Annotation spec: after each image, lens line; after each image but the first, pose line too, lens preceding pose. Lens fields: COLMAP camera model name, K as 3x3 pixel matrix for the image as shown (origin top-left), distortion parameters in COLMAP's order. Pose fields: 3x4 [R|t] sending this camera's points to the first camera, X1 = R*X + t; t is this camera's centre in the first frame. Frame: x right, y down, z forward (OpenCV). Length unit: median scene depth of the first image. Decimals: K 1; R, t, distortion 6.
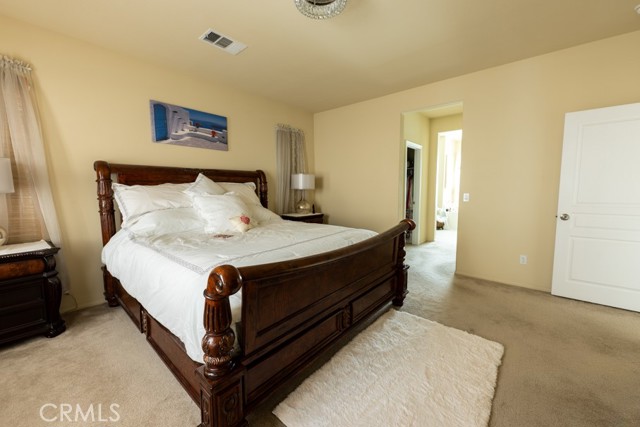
lens RADIAL K [[252.5, 0, 318.8], [0, 252.5, 211.6], [0, 0, 1]] dist [-0.000058, -0.000047]
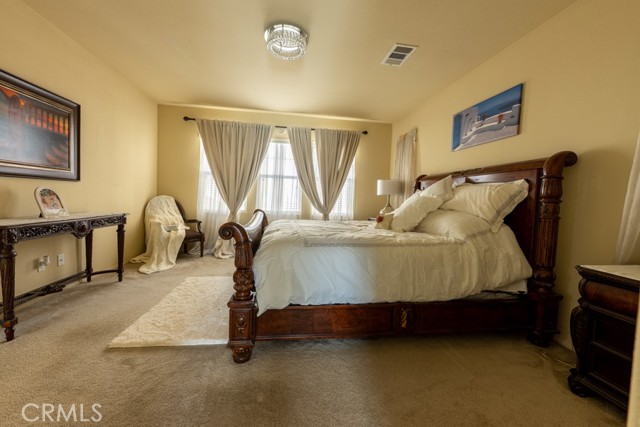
lens RADIAL K [[252.5, 0, 318.8], [0, 252.5, 211.6], [0, 0, 1]] dist [-0.000058, -0.000047]
pose [[-0.654094, 0.020081, -0.756147, 0.503392], [-0.109720, 0.986556, 0.121112, -0.074468], [0.748413, 0.162183, -0.643097, 1.152838]]
